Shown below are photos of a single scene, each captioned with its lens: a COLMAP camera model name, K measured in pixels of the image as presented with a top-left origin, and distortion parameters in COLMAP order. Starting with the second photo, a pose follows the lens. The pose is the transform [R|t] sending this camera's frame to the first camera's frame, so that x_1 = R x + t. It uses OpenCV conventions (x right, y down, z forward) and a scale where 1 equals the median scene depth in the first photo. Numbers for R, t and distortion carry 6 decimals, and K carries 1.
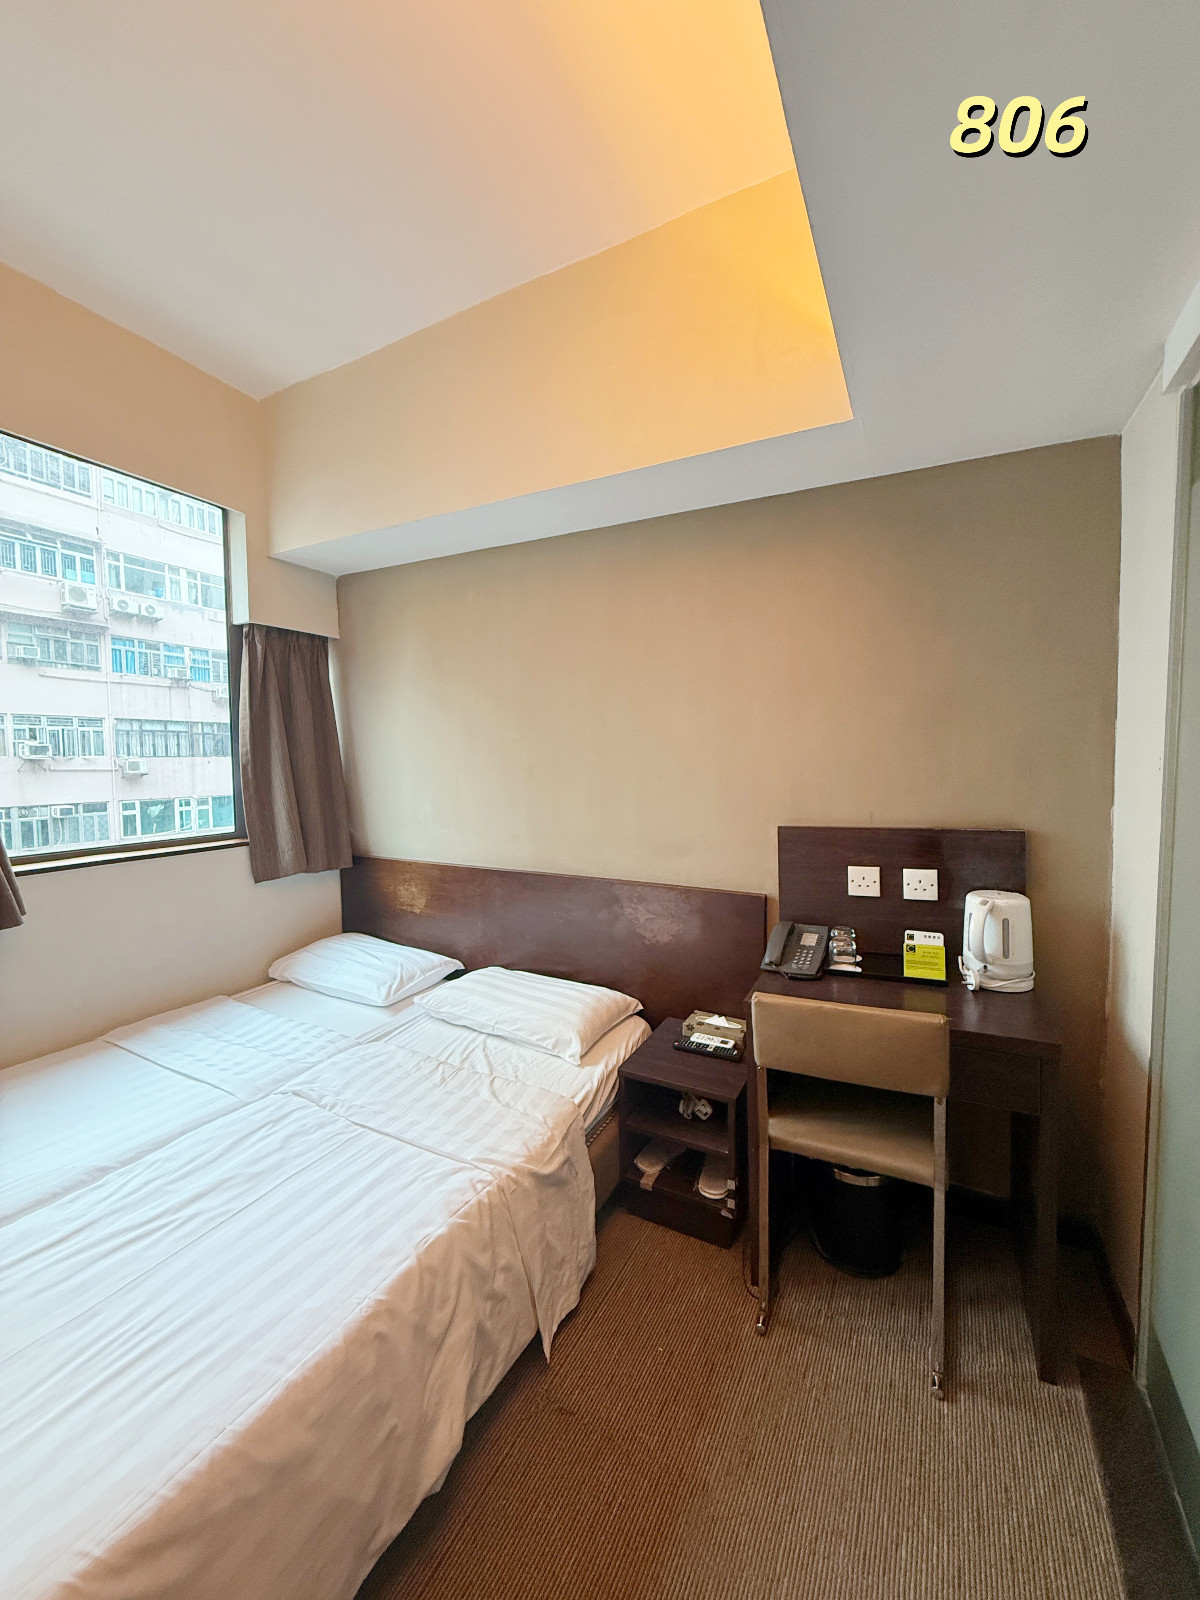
lens RADIAL K [[638.3, 0, 600.3], [0, 638.3, 797.1], [0, 0, 1]] dist [-0.002573, 0.000058]
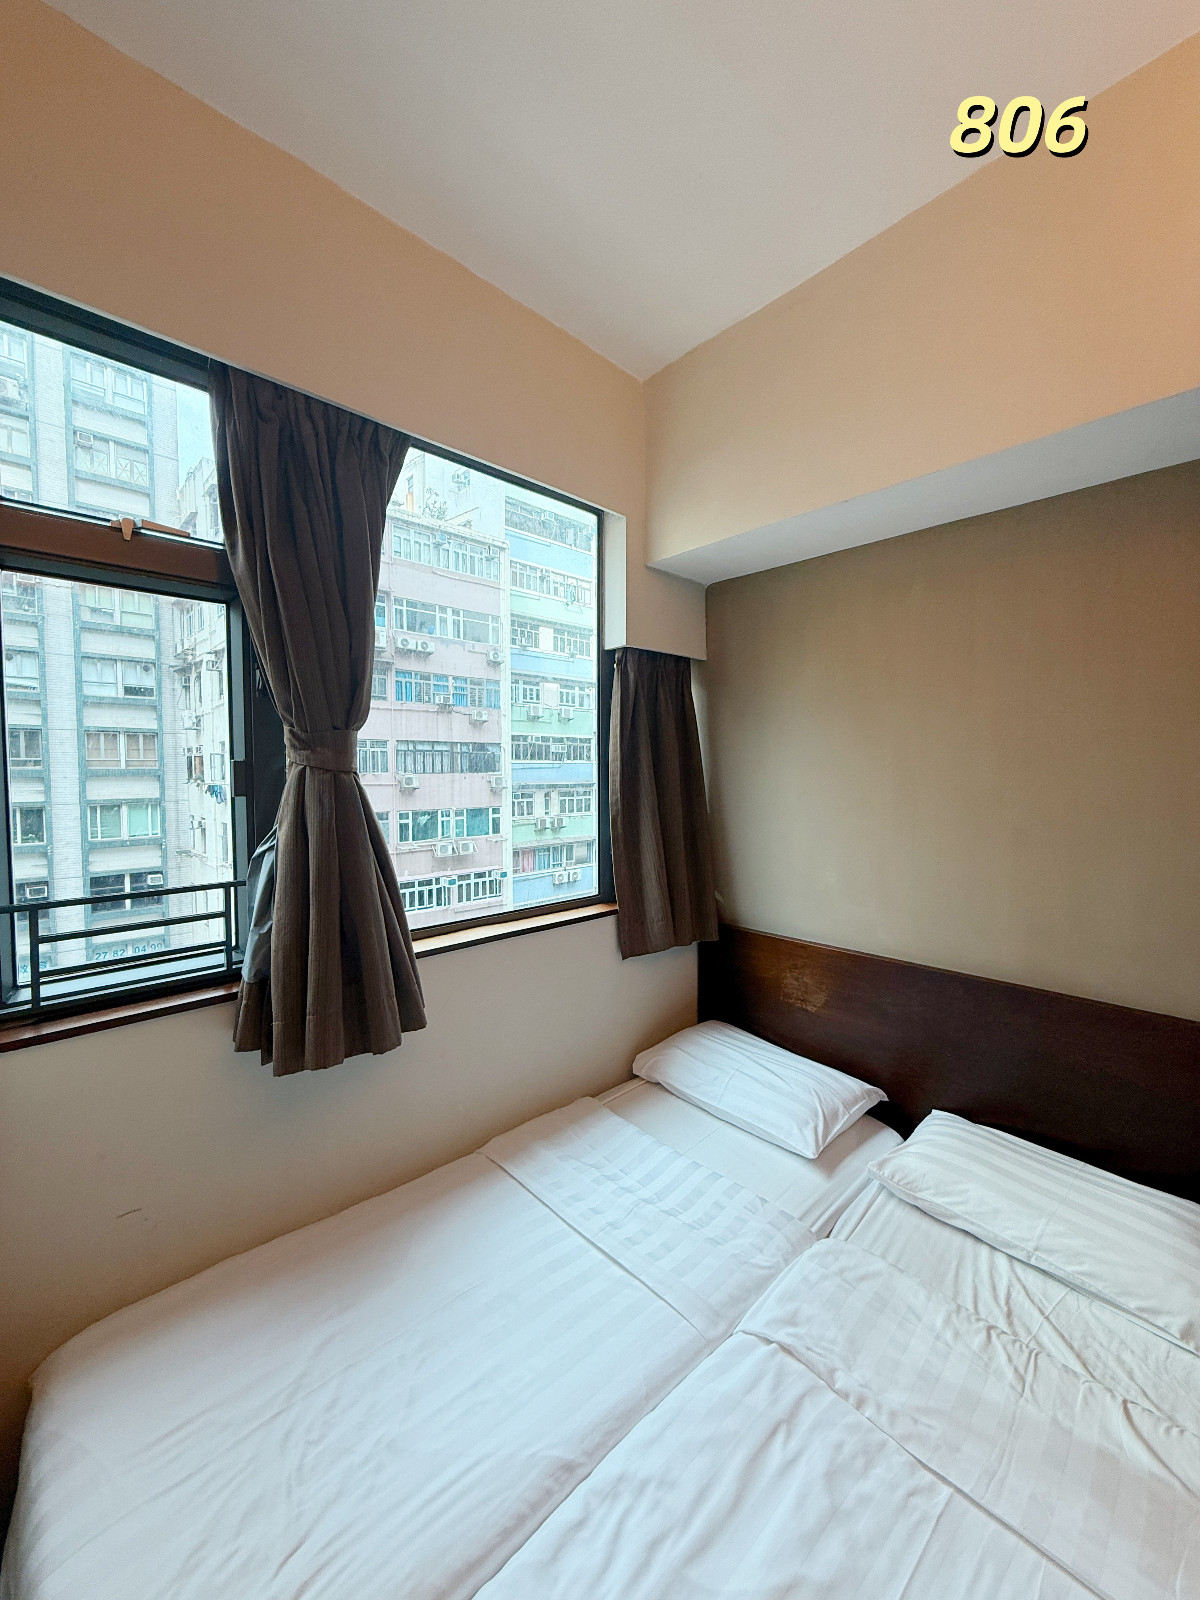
lens RADIAL K [[638.3, 0, 600.3], [0, 638.3, 797.1], [0, 0, 1]] dist [-0.002573, 0.000058]
pose [[0.946241, 0.014178, -0.323153, -0.302750], [-0.021298, 0.999602, -0.018507, -0.059526], [0.322762, 0.024395, 0.946166, 0.201254]]
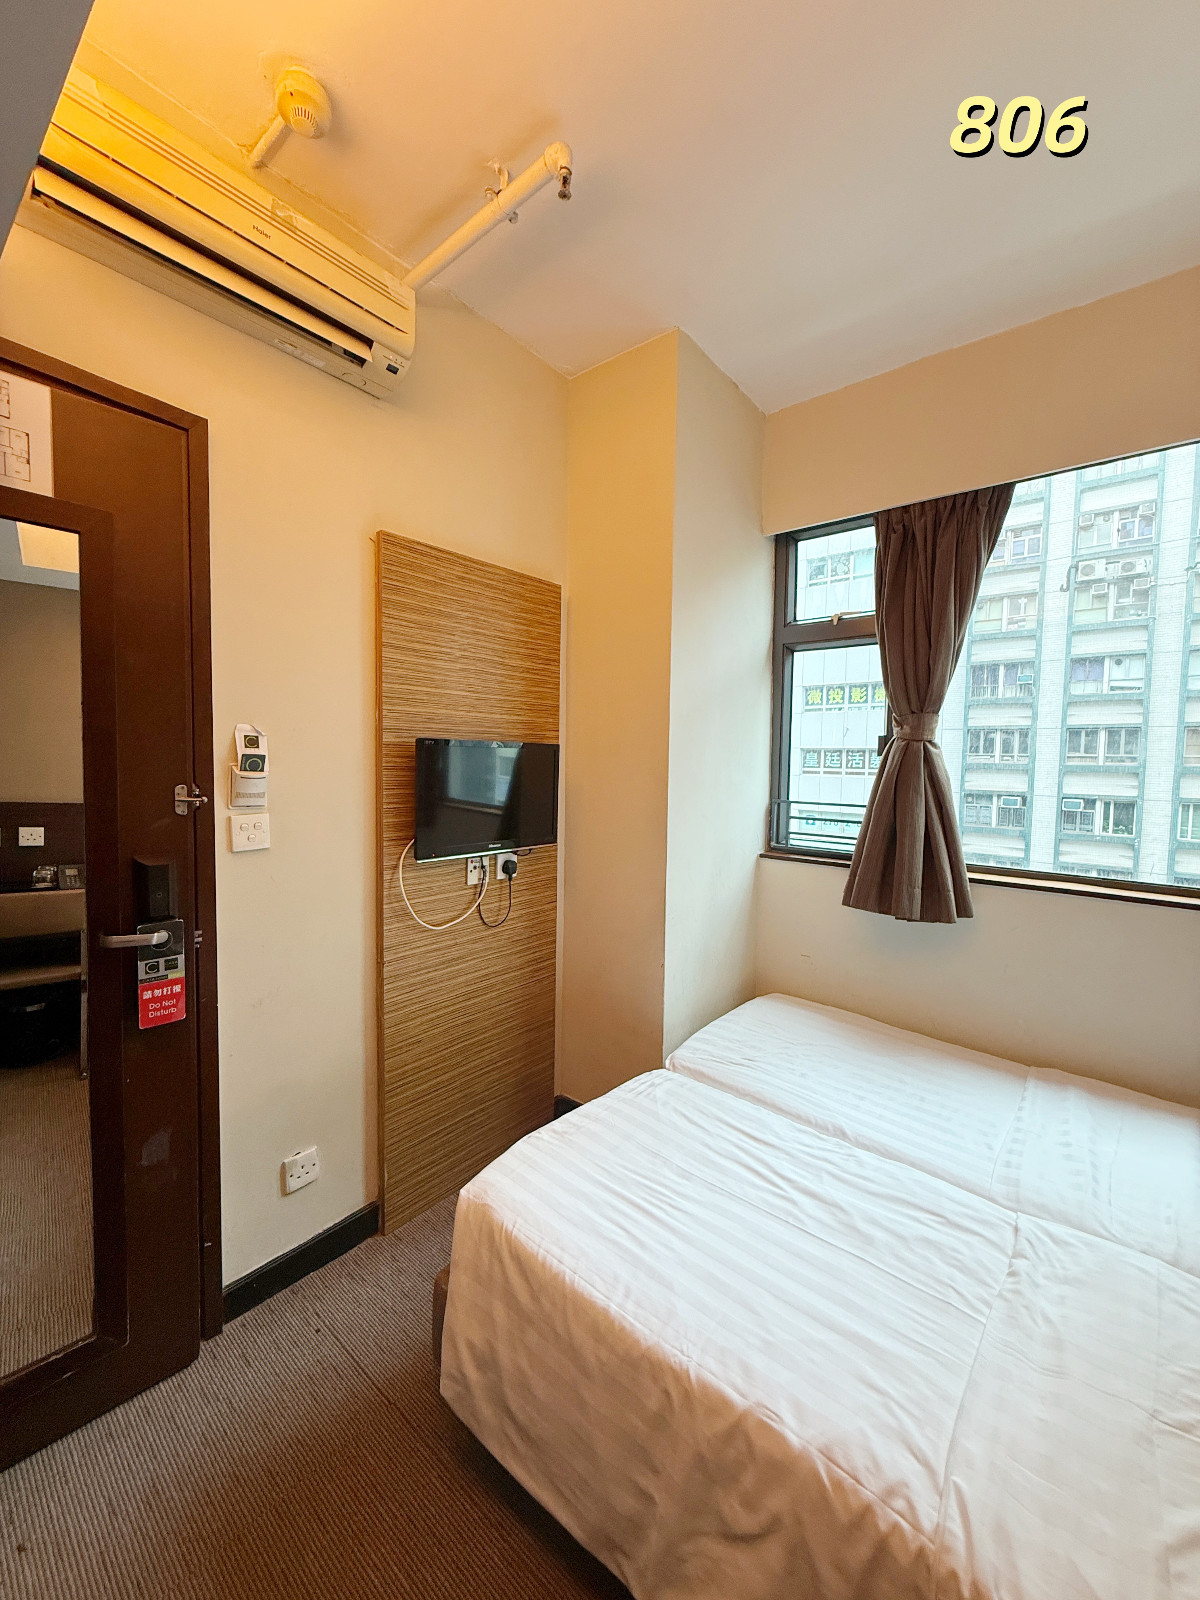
lens RADIAL K [[629.3, 0, 605.3], [0, 629.3, 792.4], [0, 0, 1]] dist [0.000310, 0.000059]
pose [[-0.200438, 0.053193, -0.978261, 0.222747], [-0.085225, 0.993793, 0.071500, -0.045712], [0.975992, 0.097704, -0.194661, 0.410191]]
